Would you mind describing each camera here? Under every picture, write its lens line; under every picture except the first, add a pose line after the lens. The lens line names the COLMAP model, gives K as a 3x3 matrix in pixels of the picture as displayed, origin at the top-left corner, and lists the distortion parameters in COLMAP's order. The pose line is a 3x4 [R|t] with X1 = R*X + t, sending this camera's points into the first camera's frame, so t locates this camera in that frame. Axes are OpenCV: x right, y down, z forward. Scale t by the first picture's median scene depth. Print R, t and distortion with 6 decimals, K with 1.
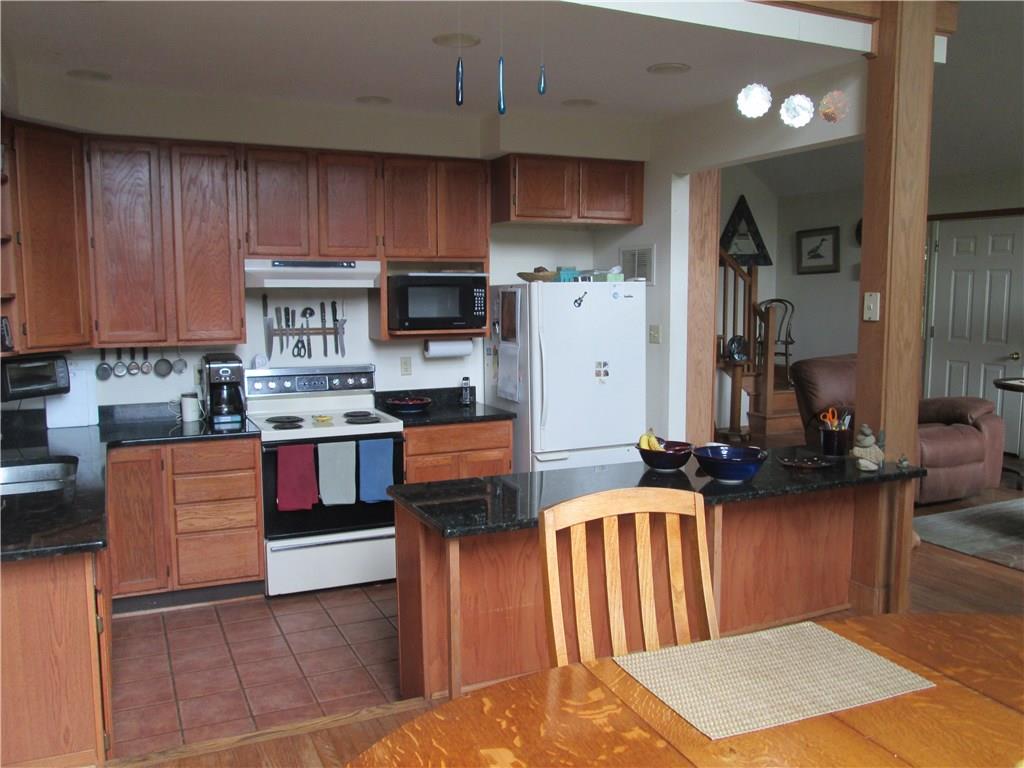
lens RADIAL K [[863.9, 0, 516.4], [0, 863.9, 385.6], [0, 0, 1]] dist [-0.028733, 0.000804]
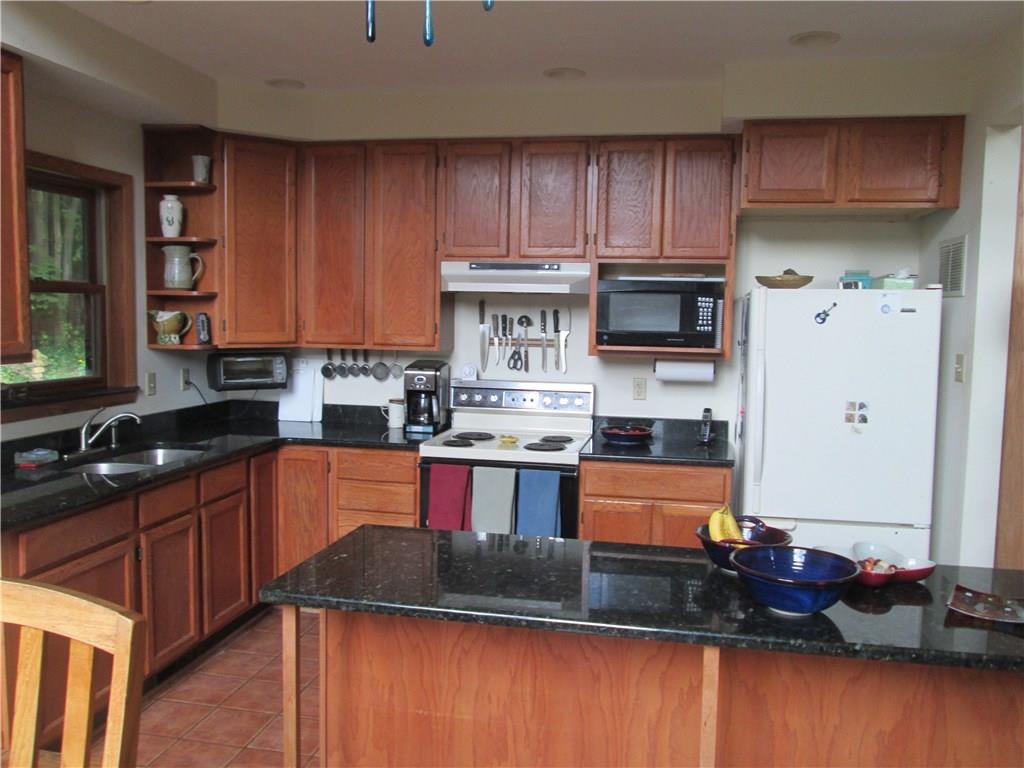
lens RADIAL K [[863.9, 0, 514.0], [0, 863.9, 386.8], [0, 0, 1]] dist [-0.028733, 0.000804]
pose [[0.804426, 0.071494, -0.589735, 0.306820], [-0.084869, 0.996379, 0.005026, -0.021182], [0.587959, 0.046007, 0.807581, 0.284892]]
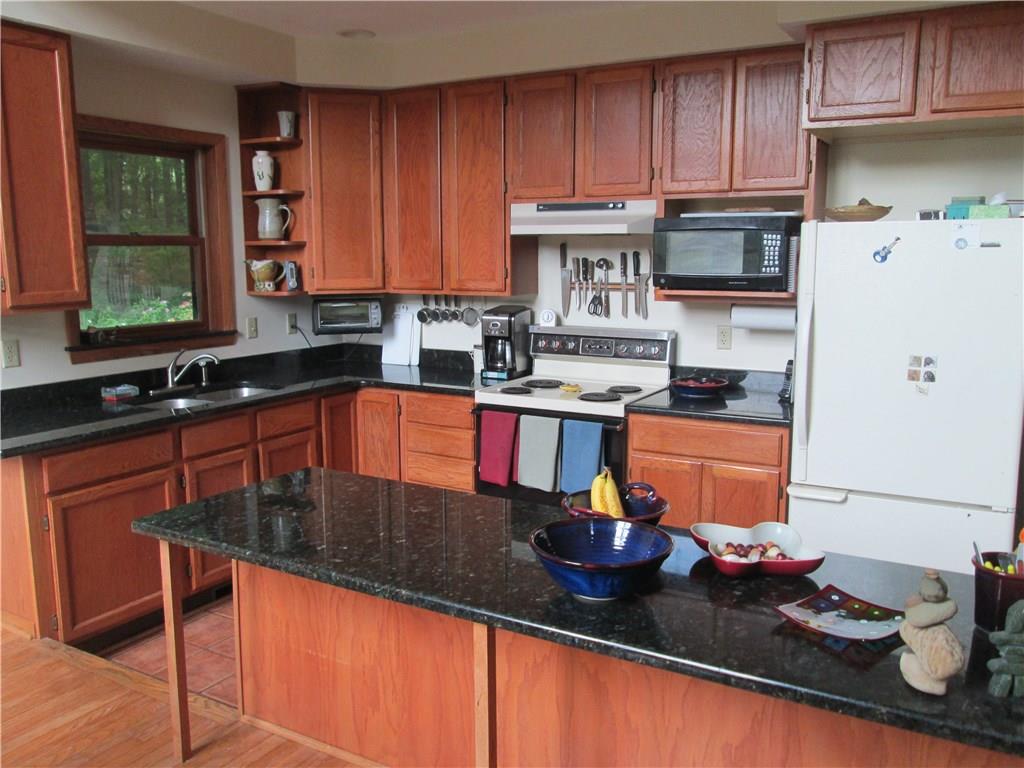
lens RADIAL K [[863.9, 0, 512.4], [0, 863.9, 384.5], [0, 0, 1]] dist [-0.028733, 0.000804]
pose [[0.572250, 0.128361, -0.809971, 0.443801], [-0.087551, 0.991592, 0.095288, -0.042786], [0.815392, 0.016385, 0.578677, 0.462485]]
